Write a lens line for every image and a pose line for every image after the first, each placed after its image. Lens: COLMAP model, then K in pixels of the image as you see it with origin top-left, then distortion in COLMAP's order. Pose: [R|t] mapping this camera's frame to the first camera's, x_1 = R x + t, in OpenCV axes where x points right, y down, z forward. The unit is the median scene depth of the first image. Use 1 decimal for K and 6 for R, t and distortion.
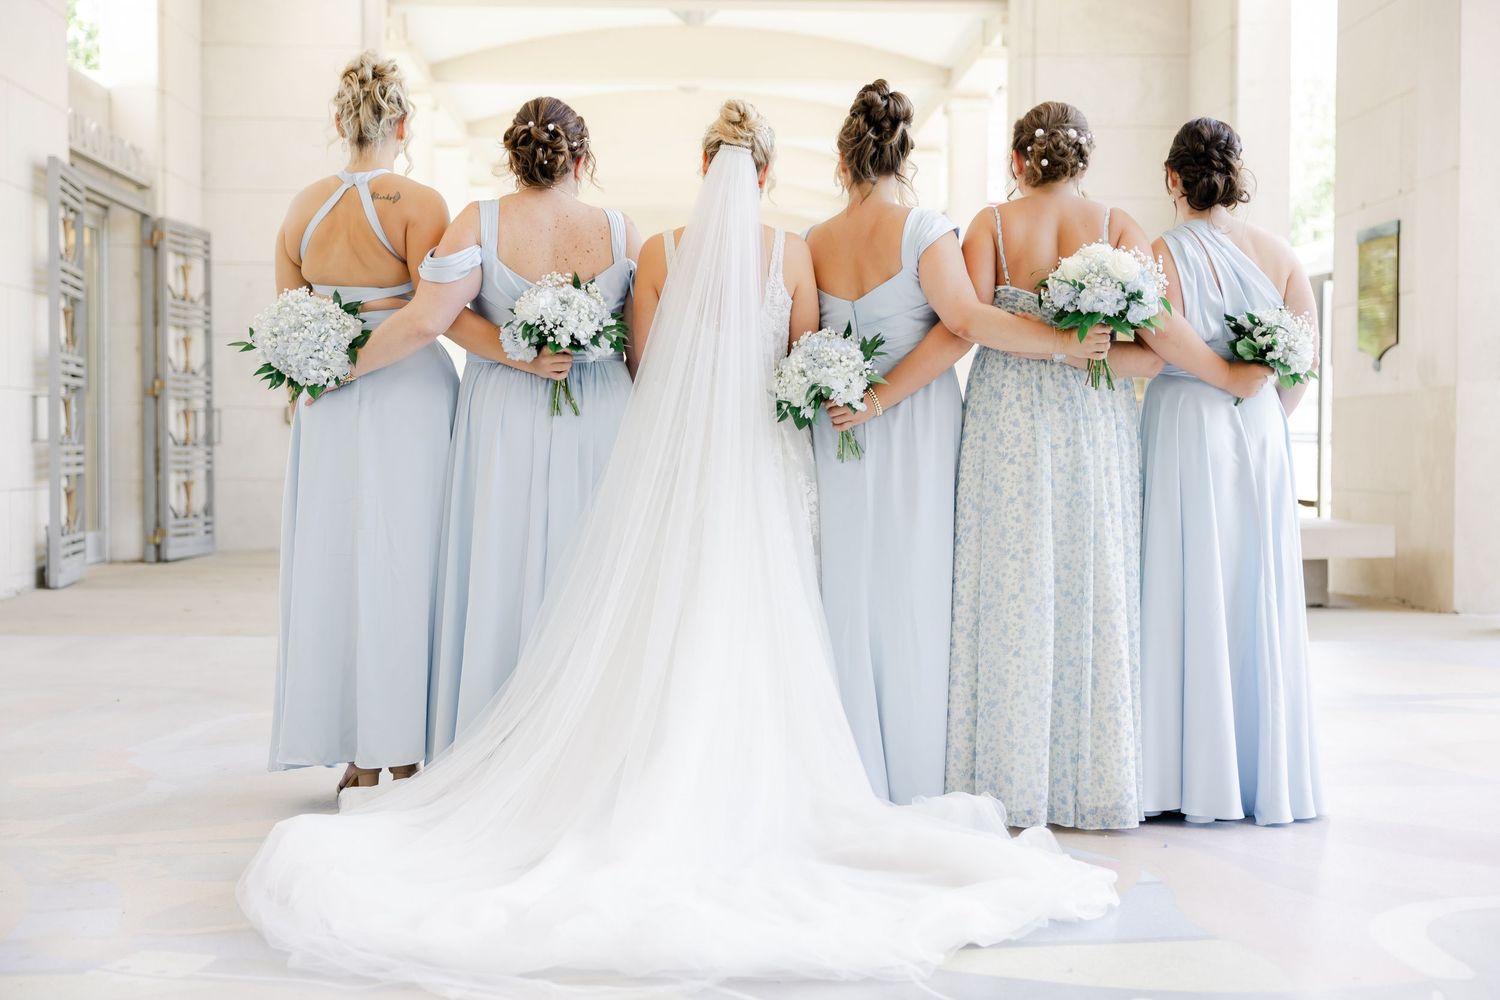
lens RADIAL K [[1855.3, 0, 750.0], [0, 1855.3, 500.0], [0, 0, 1]] dist [-0.188890, 0.792503]
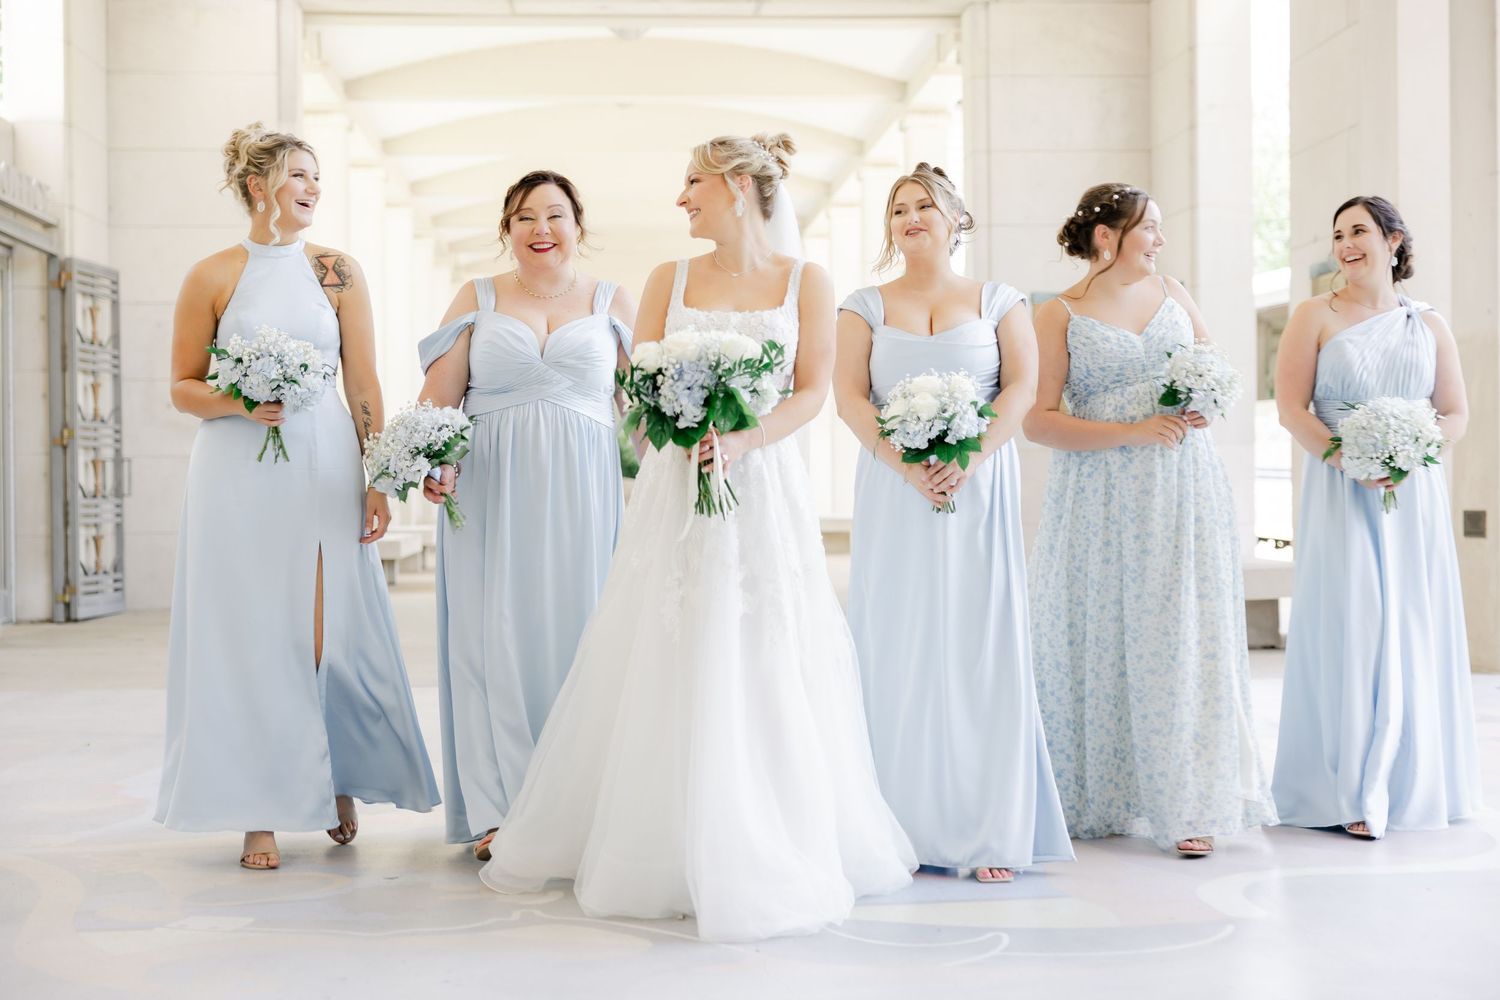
lens RADIAL K [[2203.2, 0, 750.0], [0, 2203.2, 500.0], [0, 0, 1]] dist [0.034891, -0.030241]
pose [[0.999615, -0.011527, 0.025234, -0.000006], [0.012087, 0.999681, -0.022154, 0.000620], [-0.024970, 0.022451, 0.999436, -0.142964]]
